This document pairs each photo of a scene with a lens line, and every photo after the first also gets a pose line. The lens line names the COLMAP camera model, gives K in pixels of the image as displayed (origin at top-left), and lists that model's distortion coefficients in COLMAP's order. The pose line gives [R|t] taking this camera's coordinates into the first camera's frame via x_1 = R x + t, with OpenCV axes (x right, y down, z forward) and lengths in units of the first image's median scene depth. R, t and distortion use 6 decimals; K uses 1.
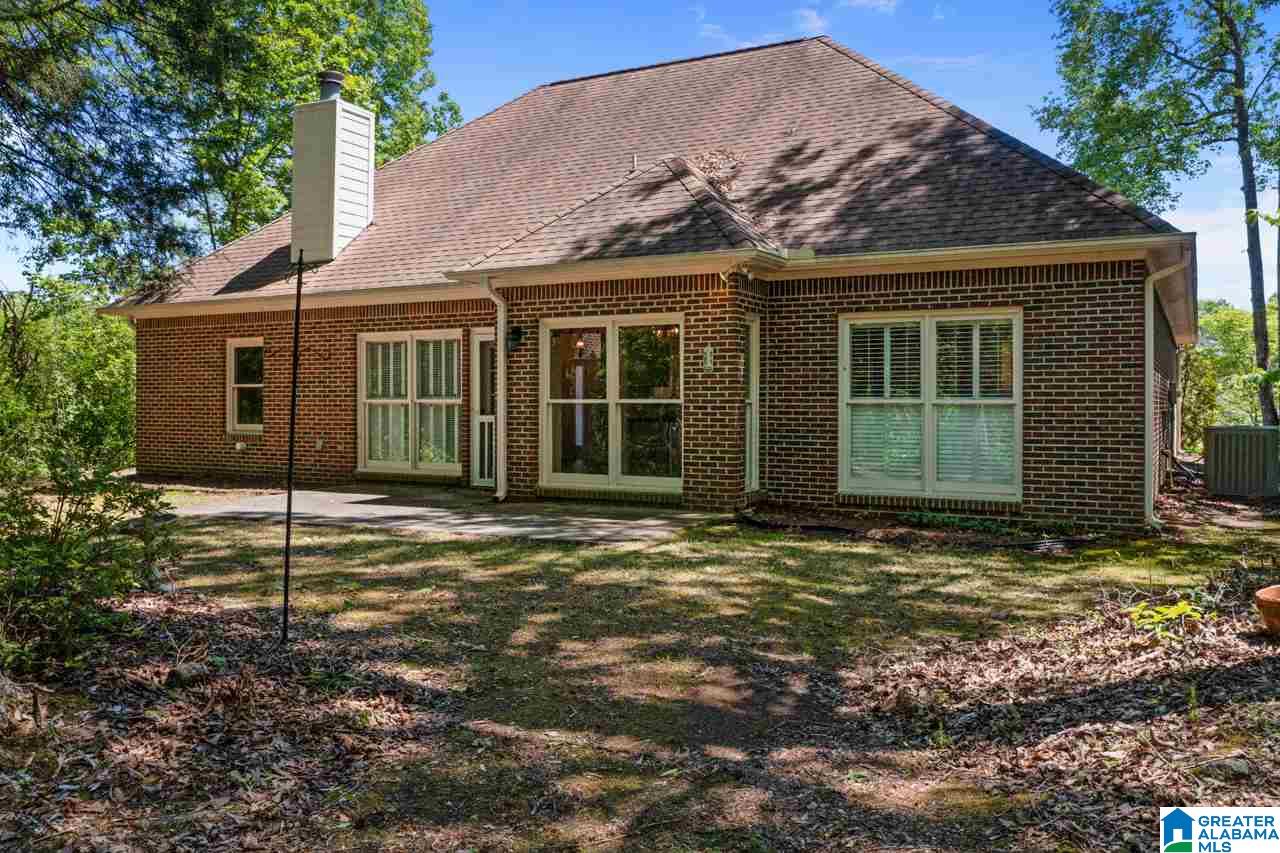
lens RADIAL K [[1002.3, 0, 638.4], [0, 1002.3, 406.4], [0, 0, 1]] dist [-0.033609, -0.002056]
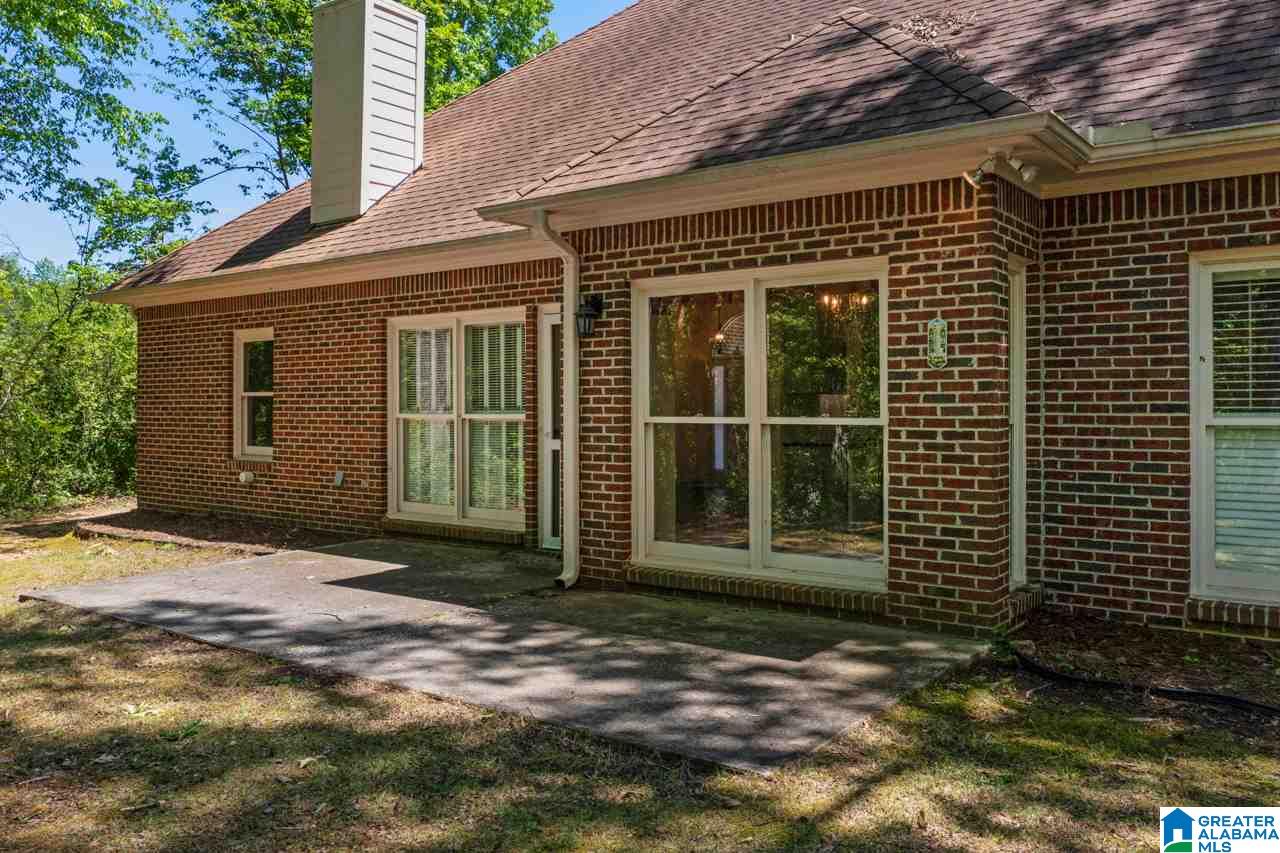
lens RADIAL K [[1002.3, 0, 638.4], [0, 1002.3, 406.4], [0, 0, 1]] dist [-0.033609, -0.002056]
pose [[0.988336, -0.002771, -0.152266, -0.005007], [0.002139, 0.999988, -0.004310, -0.010942], [0.152277, 0.003934, 0.988330, 0.429808]]
